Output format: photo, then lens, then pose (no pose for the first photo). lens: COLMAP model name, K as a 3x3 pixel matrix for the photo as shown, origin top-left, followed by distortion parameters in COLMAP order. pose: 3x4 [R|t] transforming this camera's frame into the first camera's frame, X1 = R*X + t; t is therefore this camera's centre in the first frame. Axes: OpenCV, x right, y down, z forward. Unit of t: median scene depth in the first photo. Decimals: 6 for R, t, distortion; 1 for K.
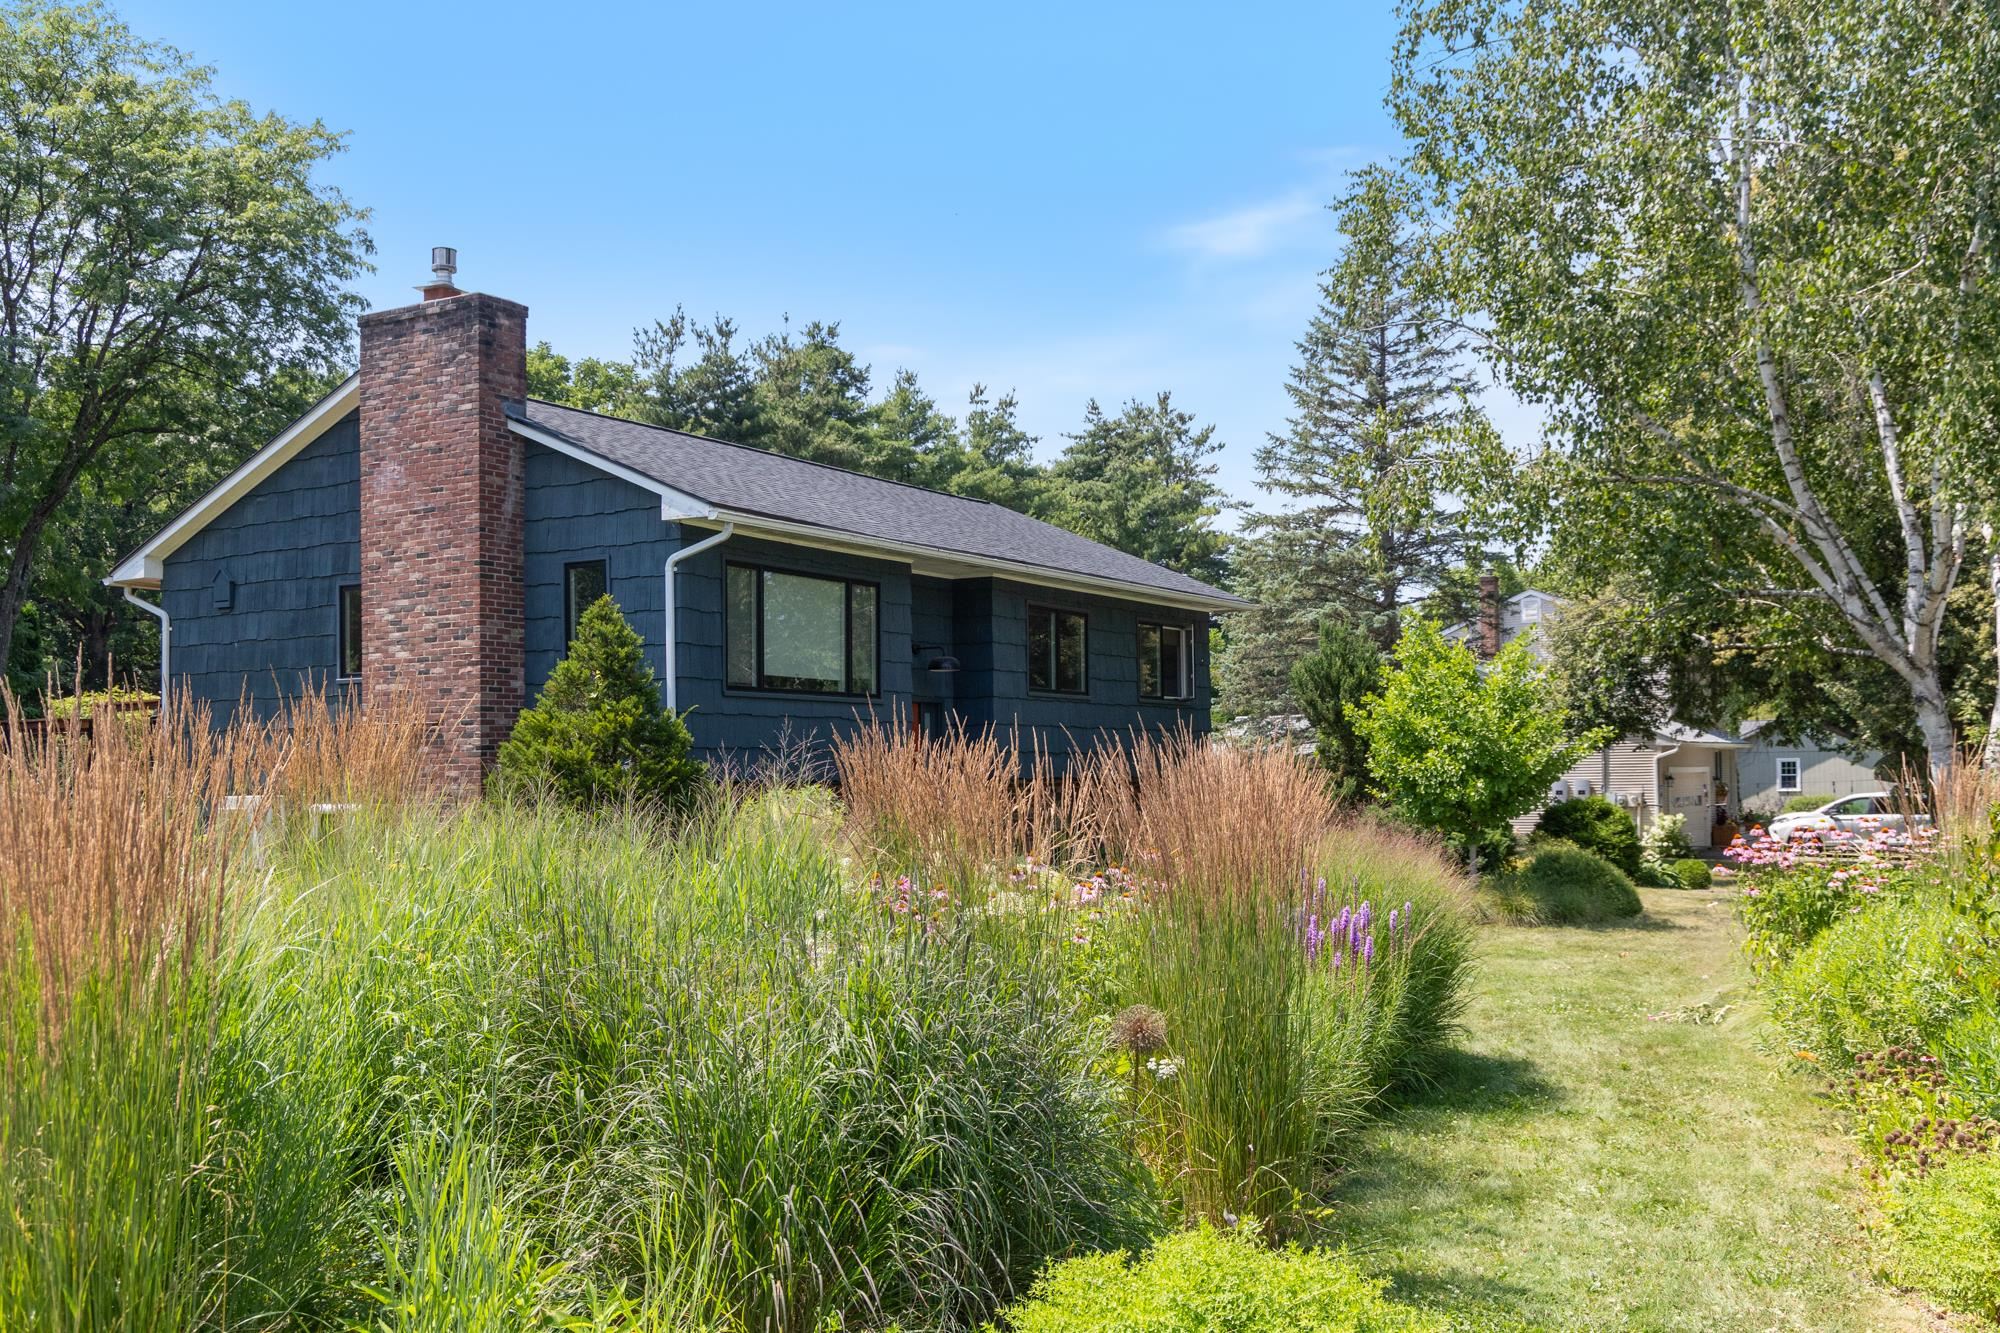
lens RADIAL K [[1817.9, 0, 1000.5], [0, 1817.9, 685.3], [0, 0, 1]] dist [0.002088, 0.000000]
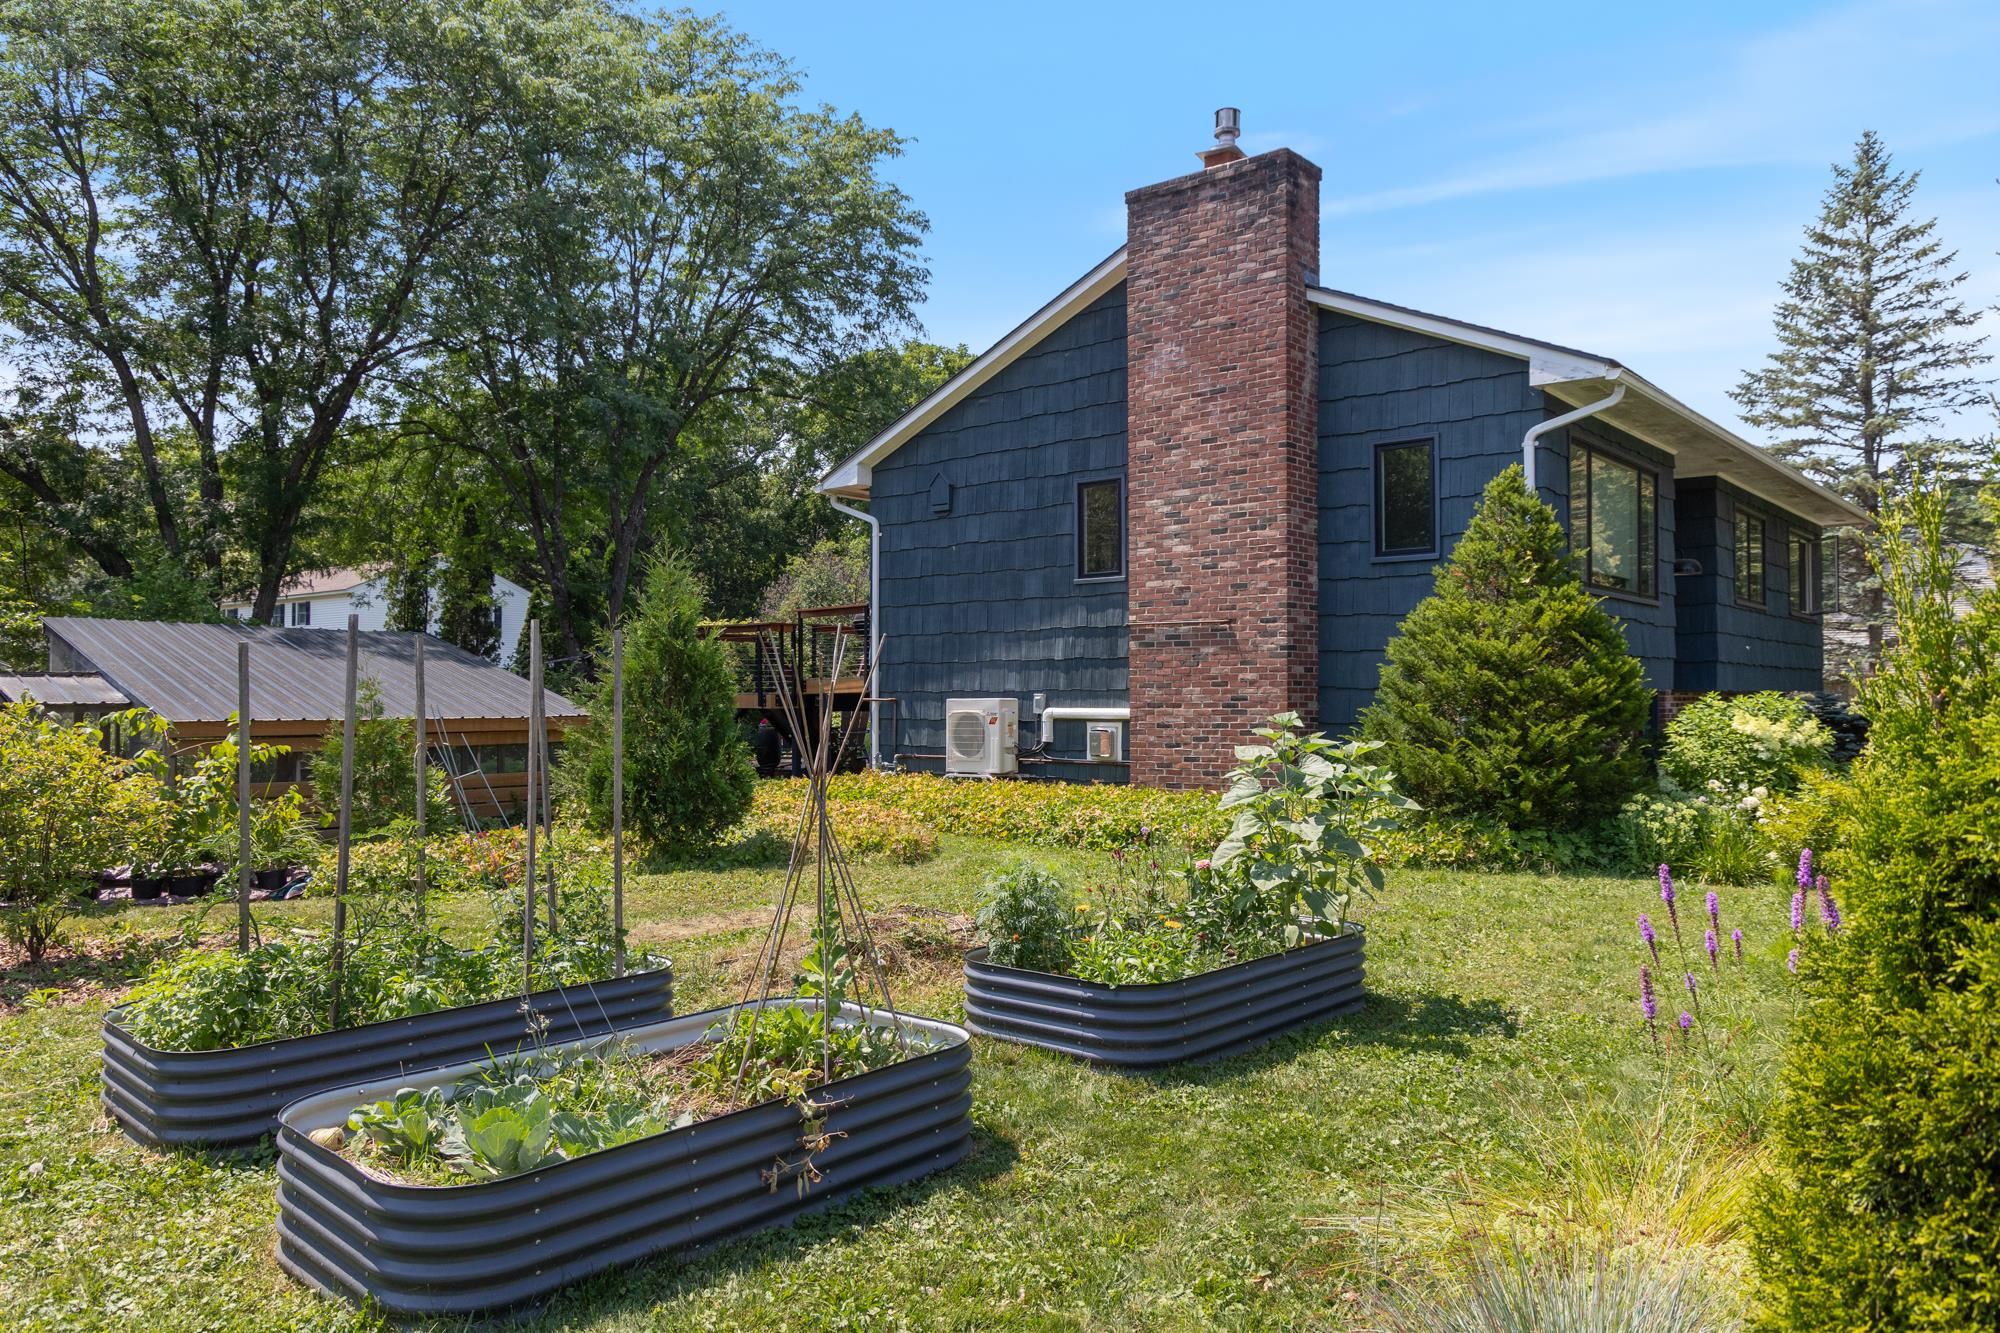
lens RADIAL K [[1335.7, 0, 997.9], [0, 1335.7, 649.9], [0, 0, 1]] dist [0.002451, 0.005044]
pose [[0.987624, 0.007172, -0.156679, -0.313054], [-0.004138, 0.999798, 0.019680, 0.022206], [0.156788, -0.018788, 0.987454, 0.303179]]
